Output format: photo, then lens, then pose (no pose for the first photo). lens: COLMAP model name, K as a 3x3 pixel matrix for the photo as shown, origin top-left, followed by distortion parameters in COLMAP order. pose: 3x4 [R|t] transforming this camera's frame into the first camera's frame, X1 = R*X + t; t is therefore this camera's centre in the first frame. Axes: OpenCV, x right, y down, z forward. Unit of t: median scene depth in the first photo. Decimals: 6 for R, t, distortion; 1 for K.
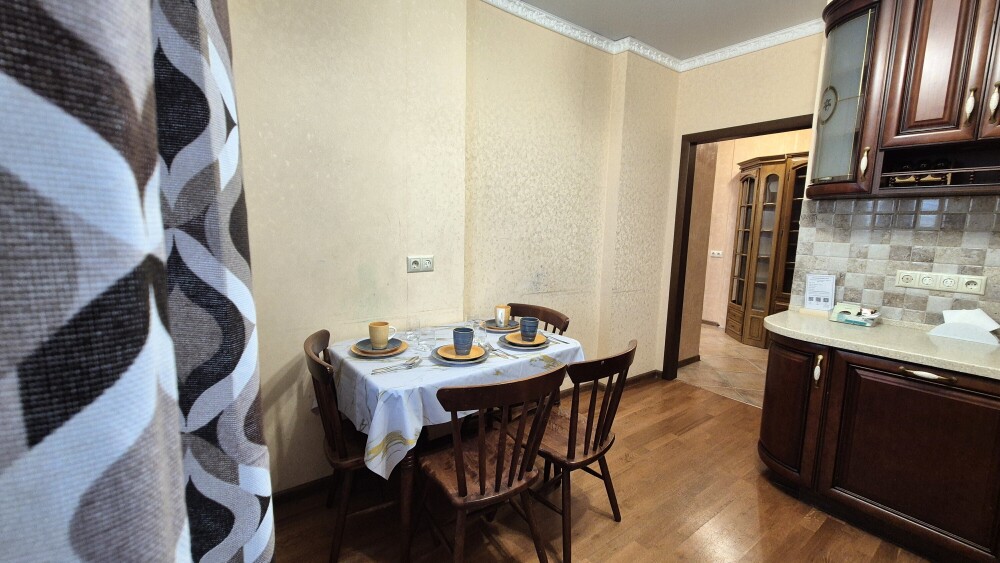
lens RADIAL K [[404.4, 0, 499.5], [0, 404.4, 277.9], [0, 0, 1]] dist [-0.000792, -0.000367]
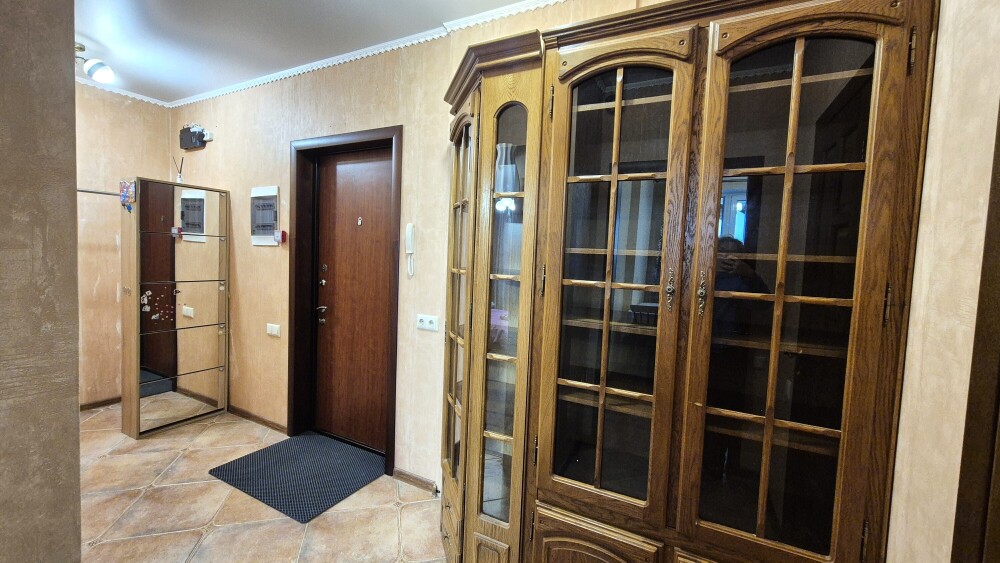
lens RADIAL K [[404.4, 0, 499.5], [0, 404.4, 277.9], [0, 0, 1]] dist [-0.000792, -0.000367]
pose [[0.907701, -0.012395, 0.419435, 1.167121], [0.035207, 0.998289, -0.046692, -0.227335], [-0.418139, 0.057149, 0.906584, 1.585767]]
